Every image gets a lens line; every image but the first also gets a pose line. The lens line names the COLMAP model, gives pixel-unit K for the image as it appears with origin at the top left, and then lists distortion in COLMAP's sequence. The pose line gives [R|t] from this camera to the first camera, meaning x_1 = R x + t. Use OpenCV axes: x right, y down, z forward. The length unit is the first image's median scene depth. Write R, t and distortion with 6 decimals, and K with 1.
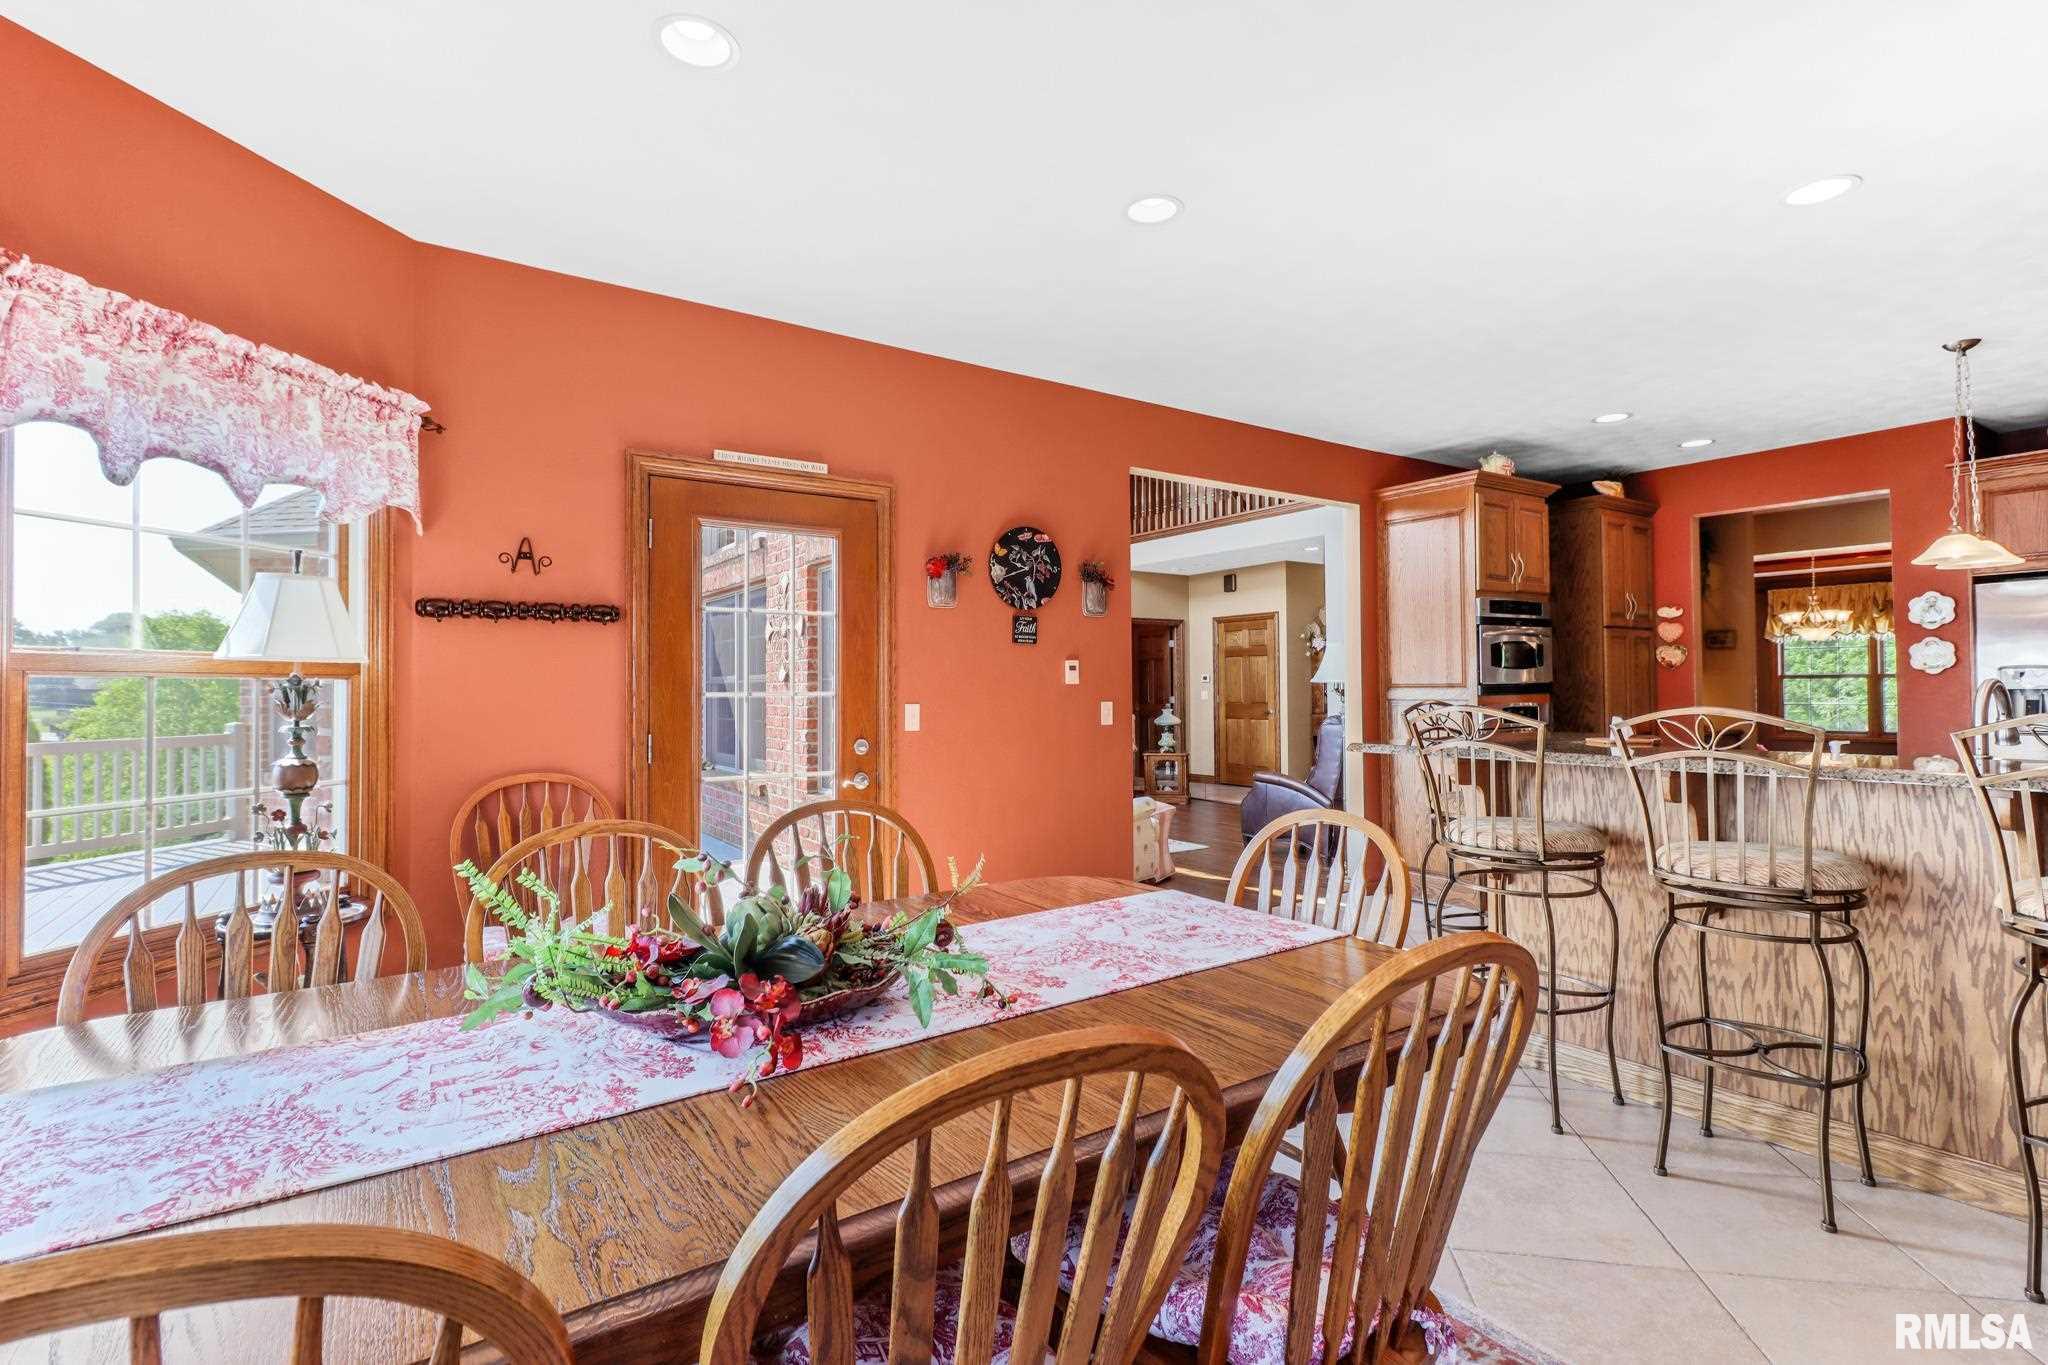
lens RADIAL K [[951.0, 0, 1020.5], [0, 951.0, 678.7], [0, 0, 1]] dist [0.001267, -0.000208]
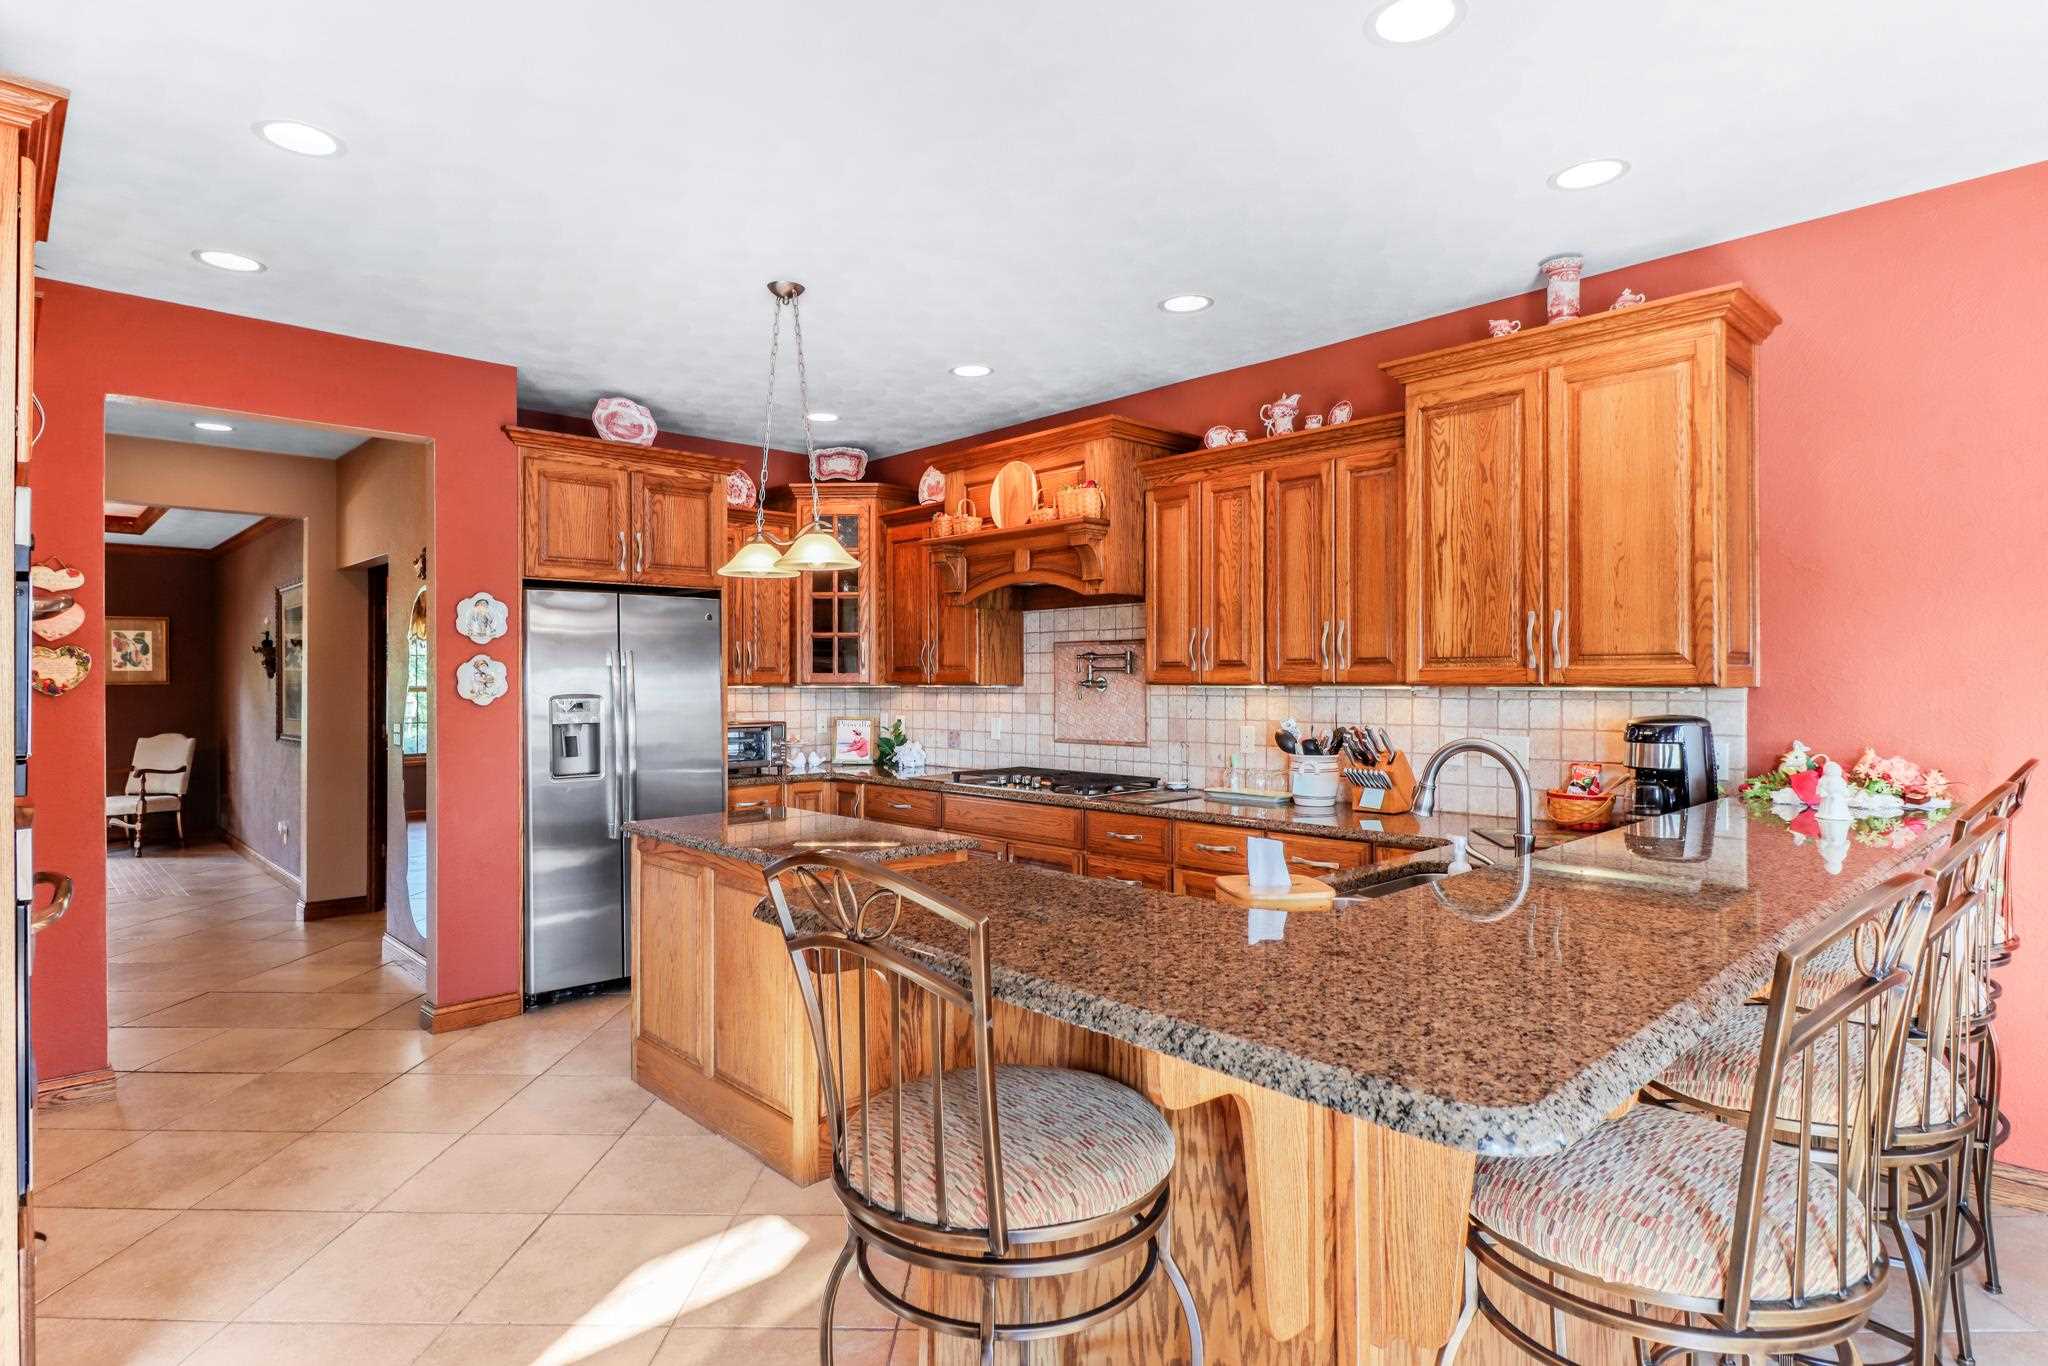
lens RADIAL K [[1117.1, 0, 1023.6], [0, 1117.1, 682.8], [0, 0, 1]] dist [0.000771, 0.000067]
pose [[-0.141014, 0.008447, 0.989972, 0.065857], [-0.007422, 0.999926, -0.009589, -0.021359], [-0.989980, -0.008700, -0.140941, 0.865233]]
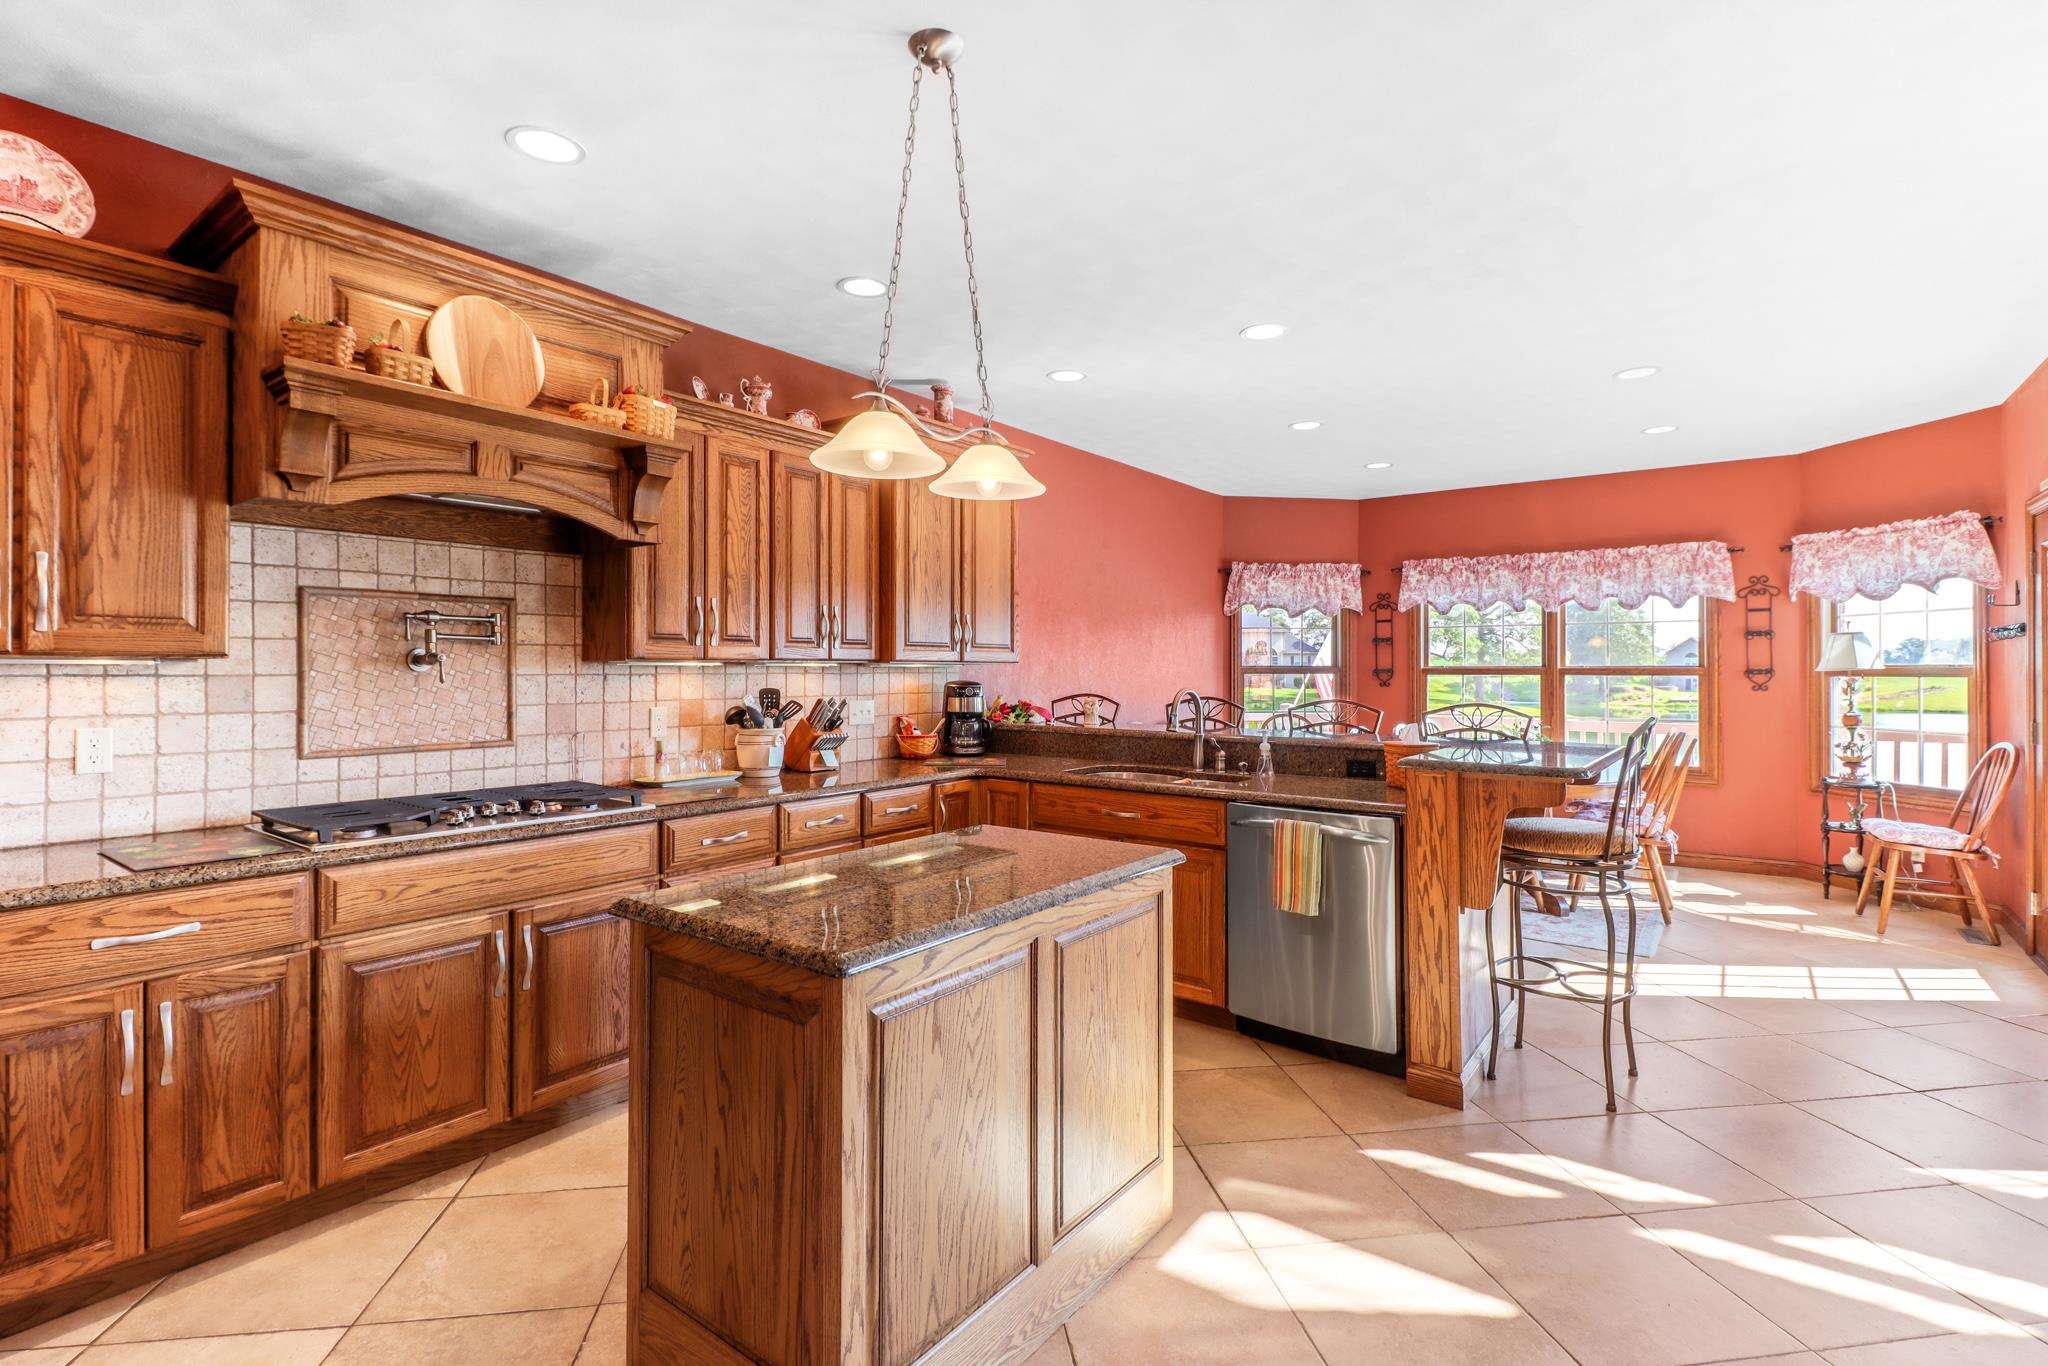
lens RADIAL K [[951.0, 0, 1029.0], [0, 951.0, 671.2], [0, 0, 1]] dist [0.001267, -0.000208]
pose [[-0.946528, 0.010686, -0.322444, 0.969230], [0.012973, 0.999904, -0.004943, -0.015565], [0.322360, -0.008862, -0.946576, 1.341966]]
